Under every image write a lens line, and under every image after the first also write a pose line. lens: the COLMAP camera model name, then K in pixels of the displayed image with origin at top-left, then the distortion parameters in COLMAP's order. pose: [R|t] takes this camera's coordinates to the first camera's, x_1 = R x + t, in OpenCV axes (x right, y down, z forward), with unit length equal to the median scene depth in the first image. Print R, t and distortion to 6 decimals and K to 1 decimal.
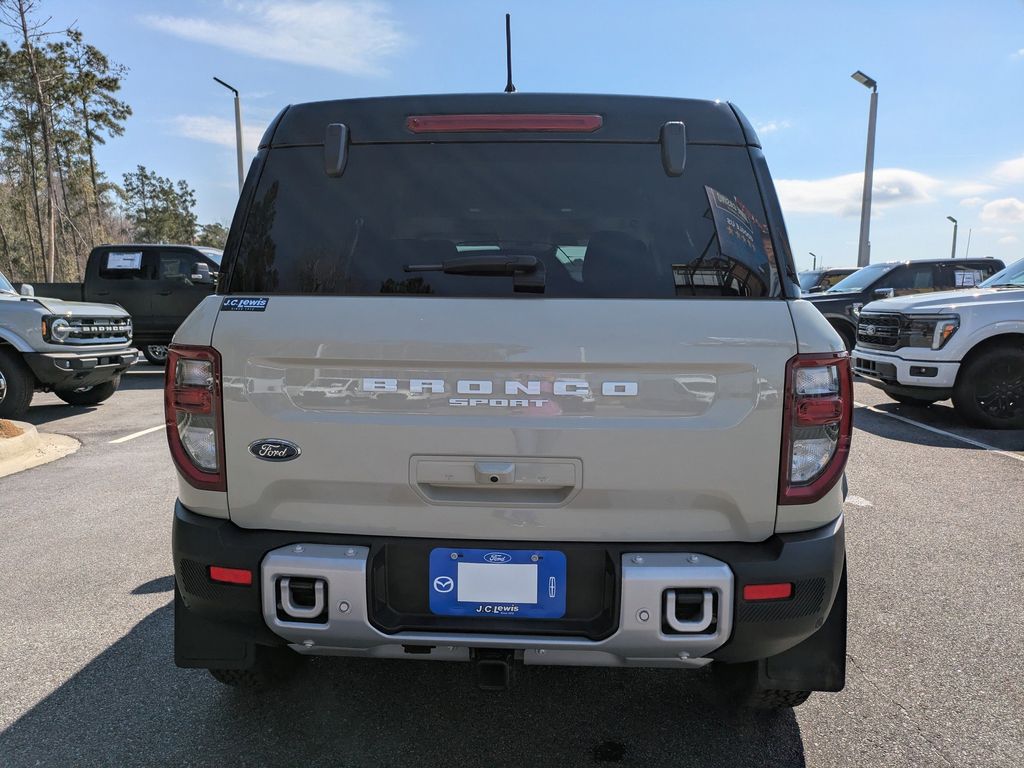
lens RADIAL K [[776.2, 0, 504.6], [0, 776.2, 408.4], [0, 0, 1]] dist [0.031119, 0.010204]
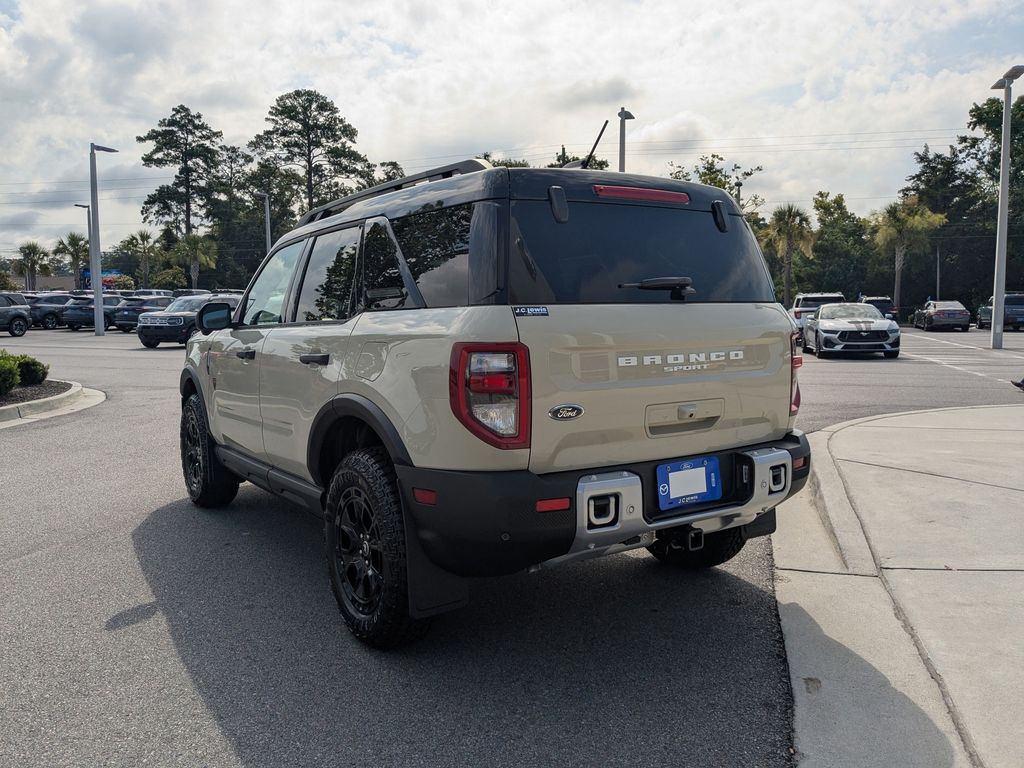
lens RADIAL K [[849.5, 0, 508.5], [0, 849.5, 379.9], [0, 0, 1]] dist [0.024727, -0.047857]
pose [[0.786124, -0.066166, 0.614517, -1.350126], [0.097438, 0.995088, -0.017505, 0.012037], [-0.610340, 0.073638, 0.788709, -0.158173]]
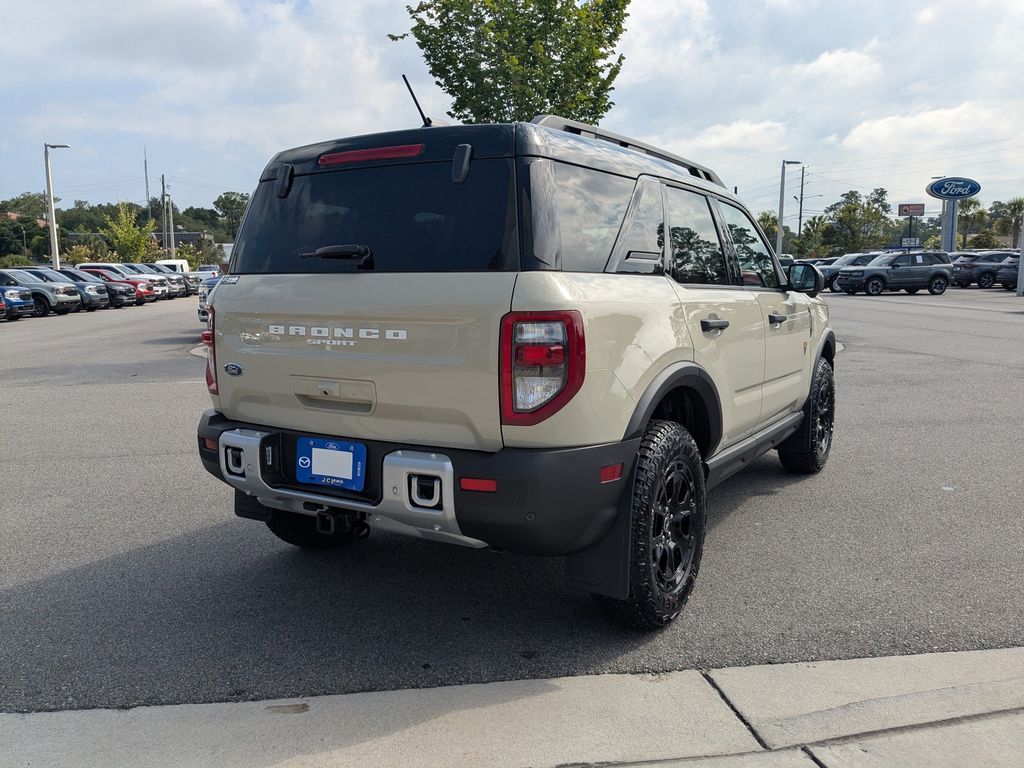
lens RADIAL K [[849.5, 0, 484.7], [0, 849.5, 387.1], [0, 0, 1]] dist [0.024727, -0.047857]
pose [[0.866475, 0.048888, -0.496821, 1.052424], [-0.050893, 0.998659, 0.009511, 0.047264], [0.496620, 0.017044, 0.867801, -0.281486]]
